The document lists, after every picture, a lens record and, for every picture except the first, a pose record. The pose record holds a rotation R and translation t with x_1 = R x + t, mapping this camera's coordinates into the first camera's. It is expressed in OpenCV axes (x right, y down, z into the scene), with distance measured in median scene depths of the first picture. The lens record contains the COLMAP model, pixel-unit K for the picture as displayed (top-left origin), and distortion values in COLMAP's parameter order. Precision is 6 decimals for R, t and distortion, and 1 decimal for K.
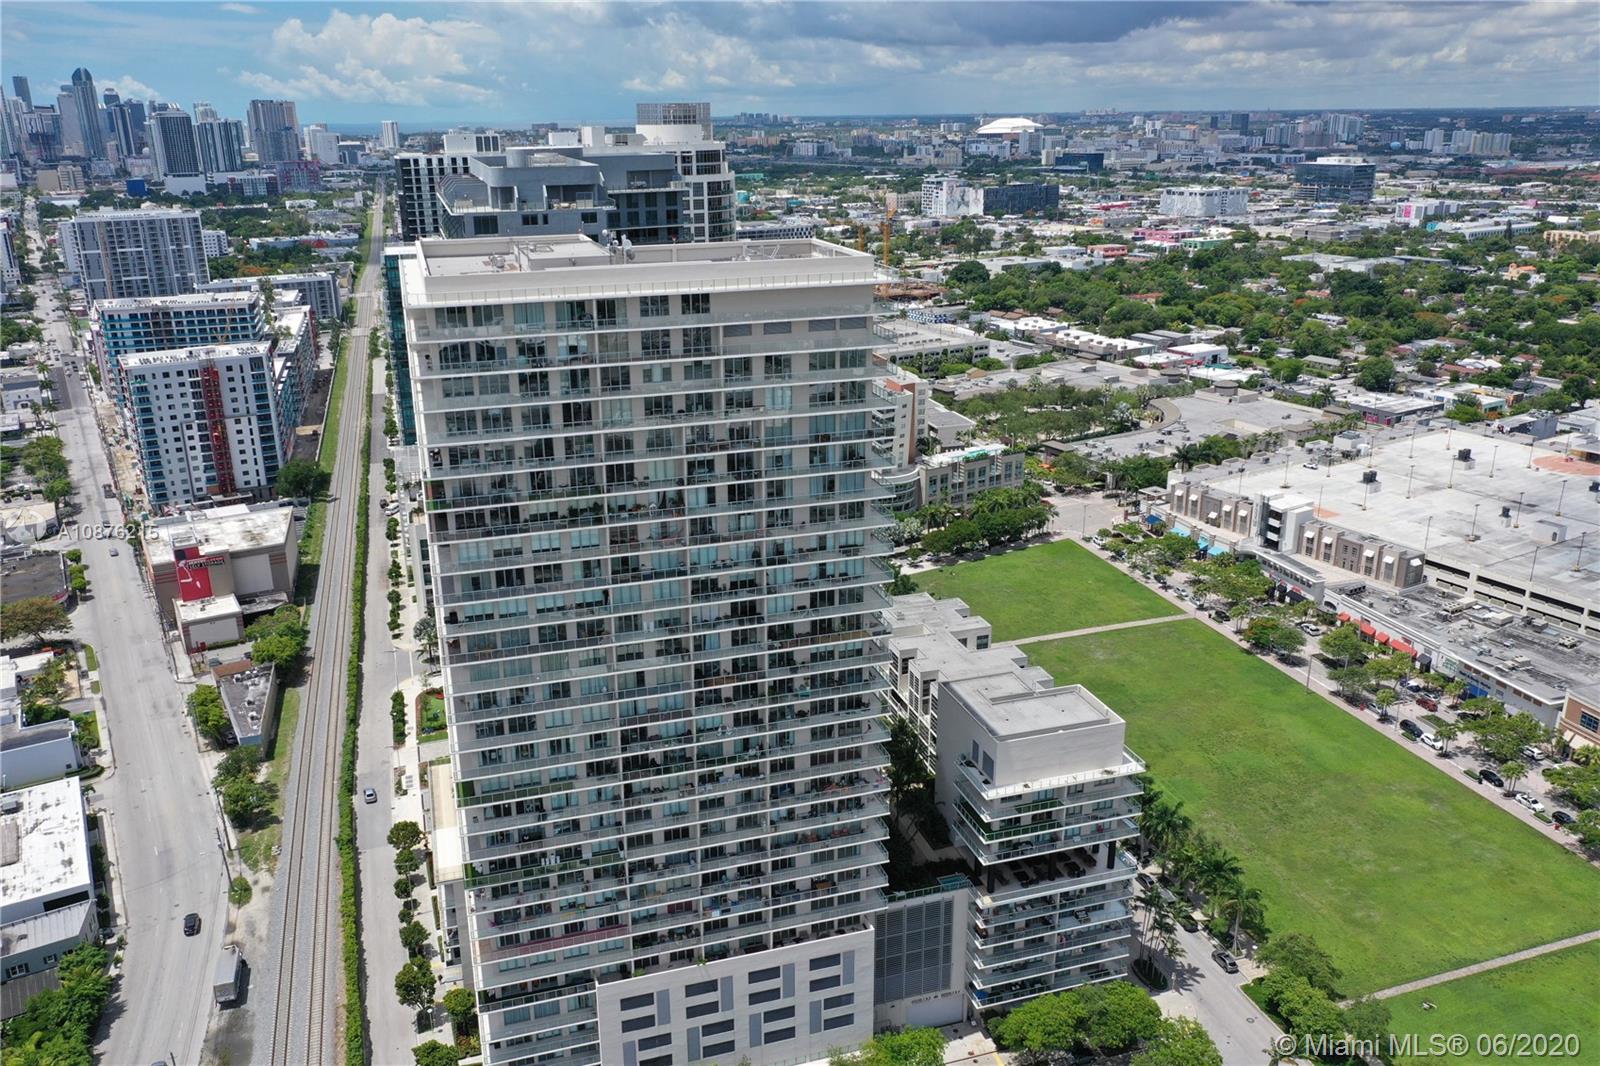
lens RADIAL K [[1292.4, 0, 790.5], [0, 1292.4, 536.6], [0, 0, 1]] dist [0.005470, 0.005502]
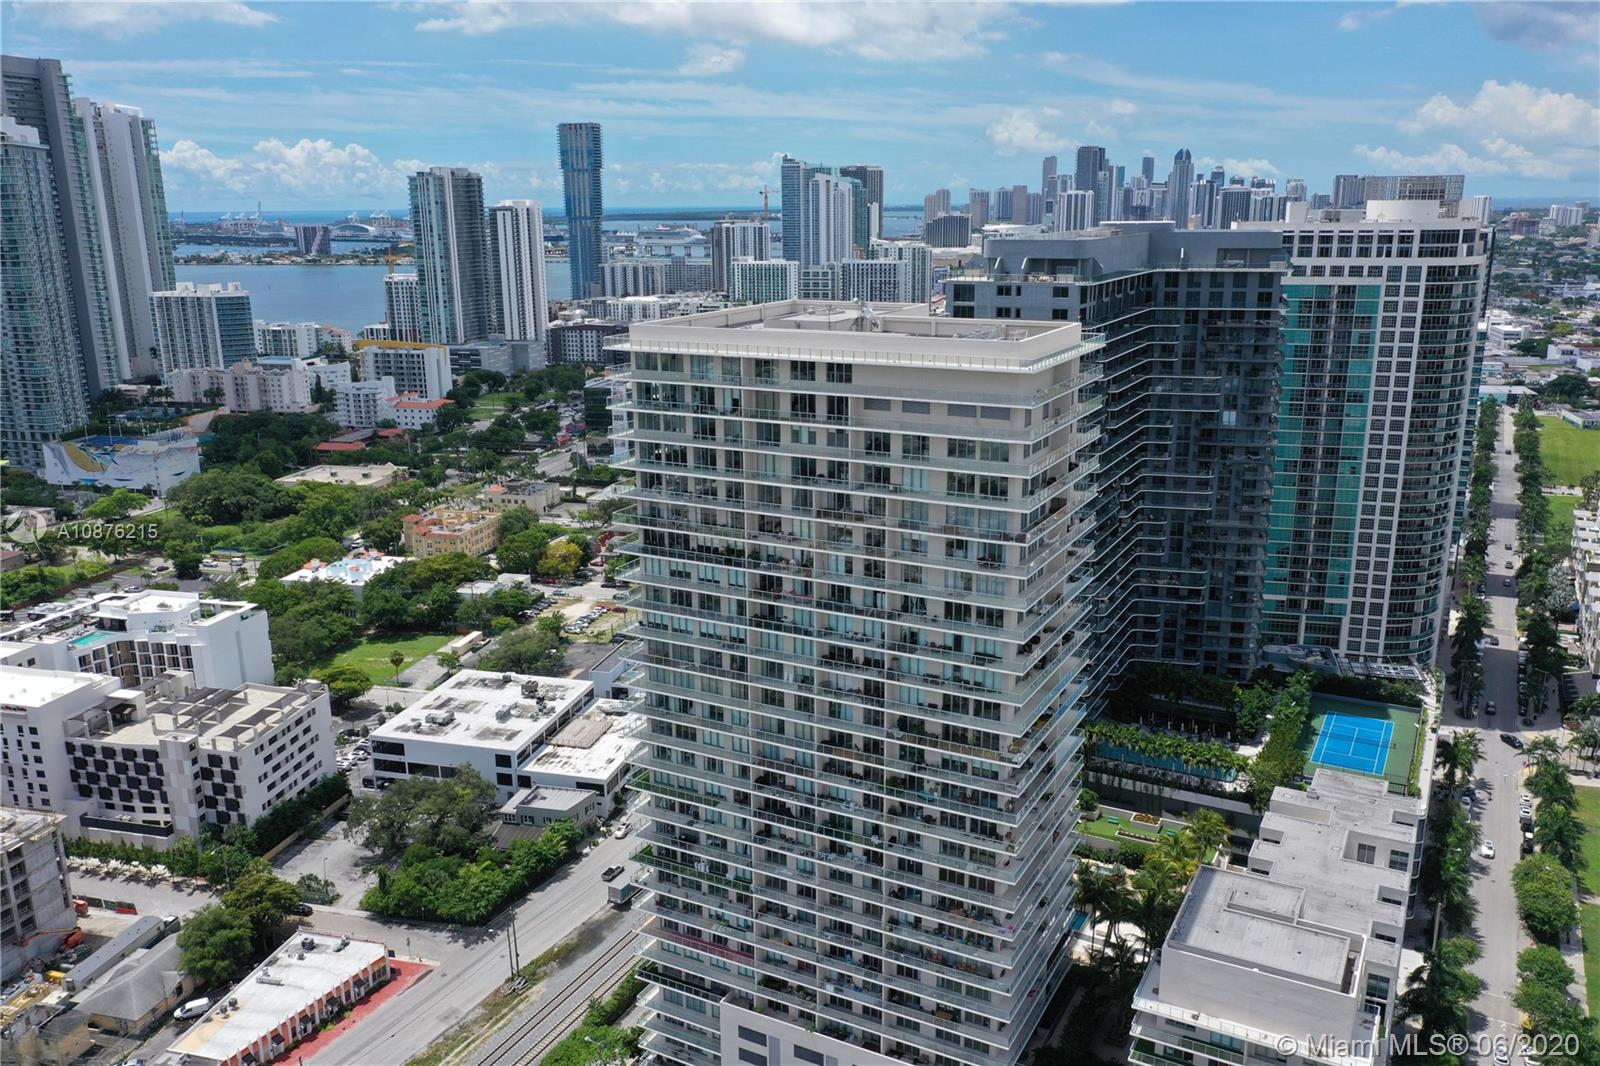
lens RADIAL K [[1292.4, 0, 808.6], [0, 1292.4, 534.6], [0, 0, 1]] dist [0.005470, 0.005502]
pose [[0.690688, 0.187888, -0.698318, 0.581191], [-0.225755, 0.973418, 0.038618, -0.082472], [0.687012, 0.130976, 0.714745, 0.253664]]
